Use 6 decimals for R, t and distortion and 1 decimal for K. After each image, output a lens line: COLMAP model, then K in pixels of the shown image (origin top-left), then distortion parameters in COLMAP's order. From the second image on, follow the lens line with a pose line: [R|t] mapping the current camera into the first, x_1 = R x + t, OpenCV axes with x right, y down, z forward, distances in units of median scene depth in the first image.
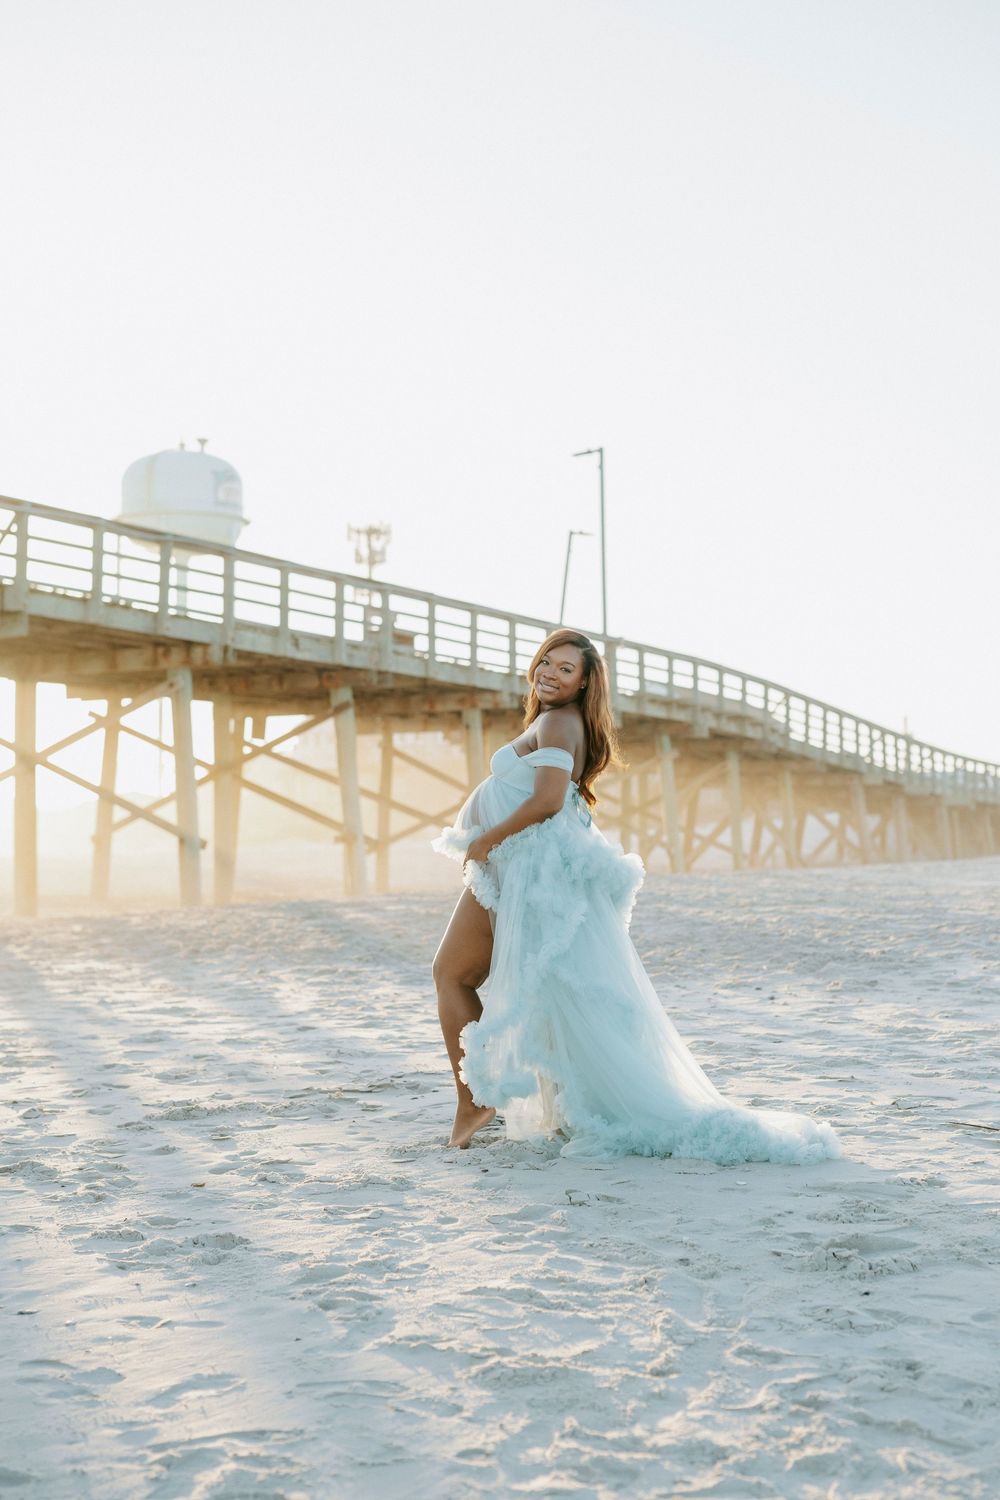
lens RADIAL K [[2132.1, 0, 500.0], [0, 2132.1, 750.0], [0, 0, 1]] dist [-0.002070, 0.000717]
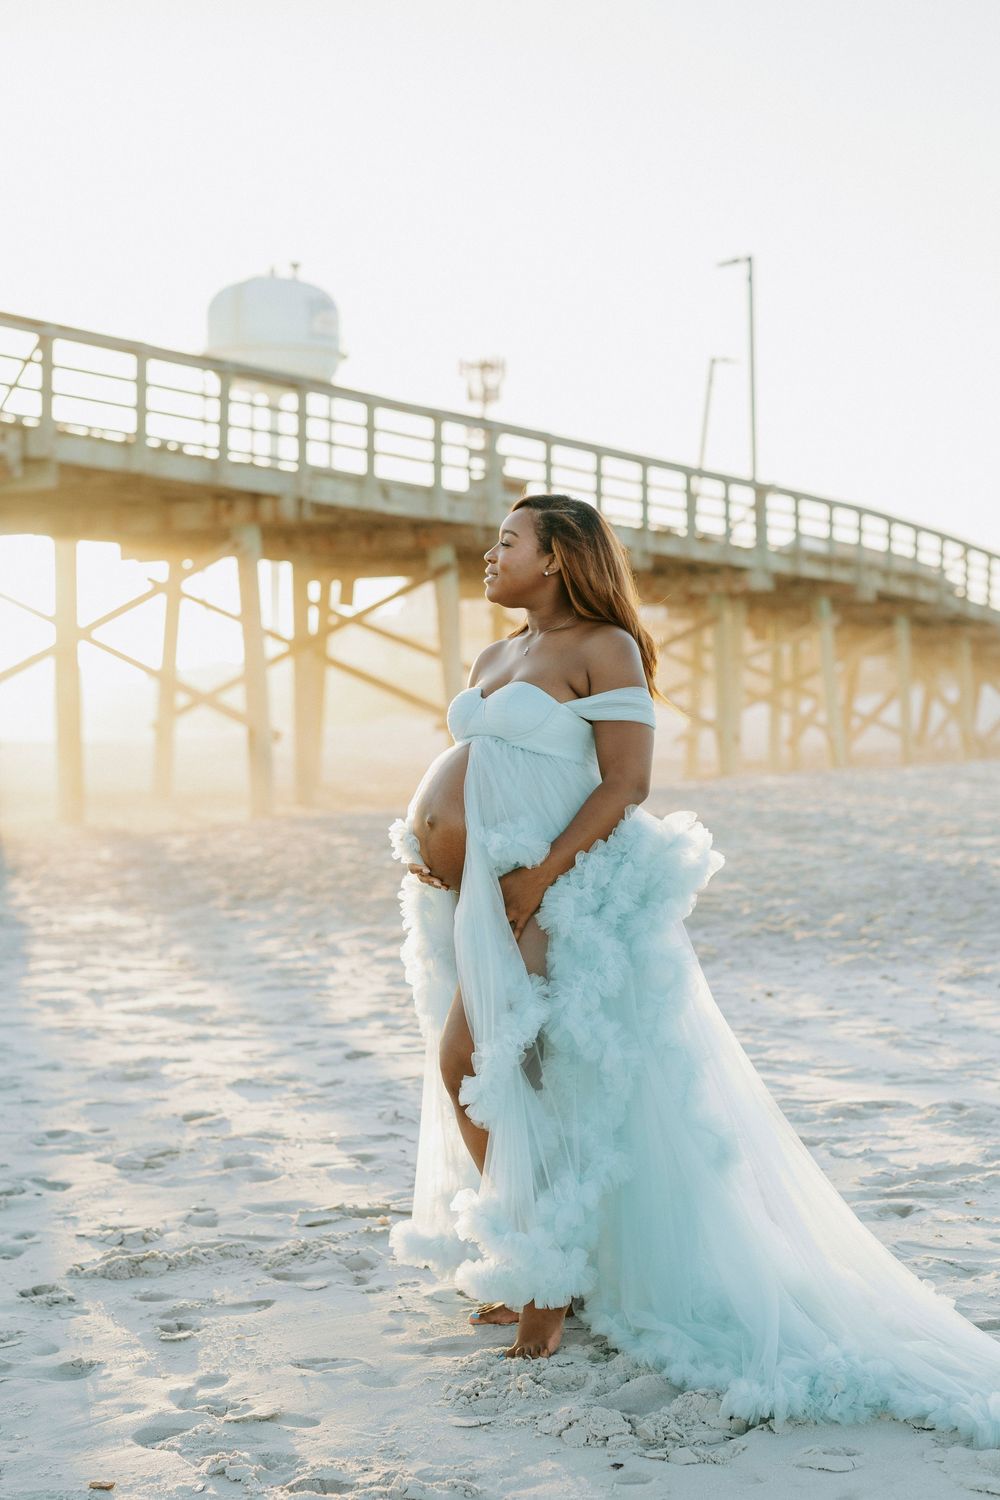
lens RADIAL K [[2302.3, 0, 500.0], [0, 2302.3, 750.0], [0, 0, 1]] dist [0.004514, -0.010949]
pose [[0.998440, -0.001630, -0.055813, -0.000972], [0.005108, 0.998050, 0.062217, -0.006259], [0.055602, -0.062405, 0.996501, 0.104567]]
